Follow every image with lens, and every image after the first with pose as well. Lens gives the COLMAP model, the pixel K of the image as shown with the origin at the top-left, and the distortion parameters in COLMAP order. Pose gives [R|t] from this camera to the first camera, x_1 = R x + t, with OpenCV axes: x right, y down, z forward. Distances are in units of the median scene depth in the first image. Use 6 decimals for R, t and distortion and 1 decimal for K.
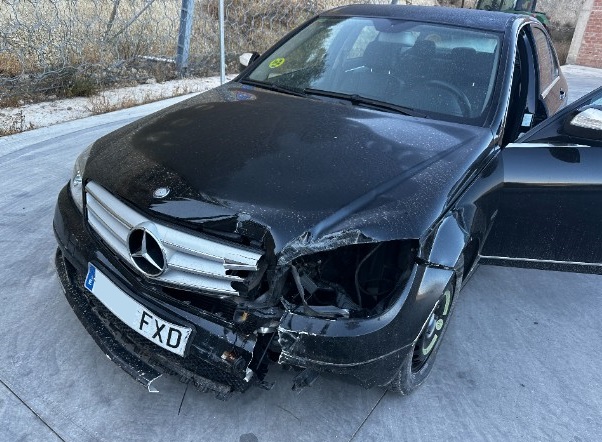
lens RADIAL K [[436.5, 0, 301.0], [0, 436.5, 221.0], [0, 0, 1]] dist [0.006060, 0.001330]
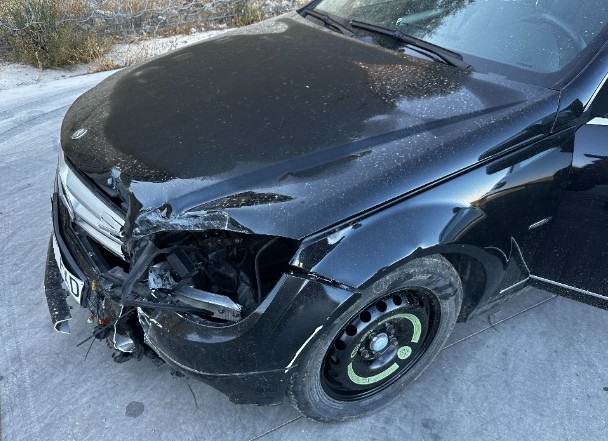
lens RADIAL K [[452.6, 0, 304.0], [0, 452.6, 220.5], [0, 0, 1]] dist [0.002417, 0.000408]
pose [[0.899969, 0.187320, -0.393660, 0.523225], [-0.136617, 0.978680, 0.153368, -0.098747], [0.413995, -0.084245, 0.906372, 0.299638]]
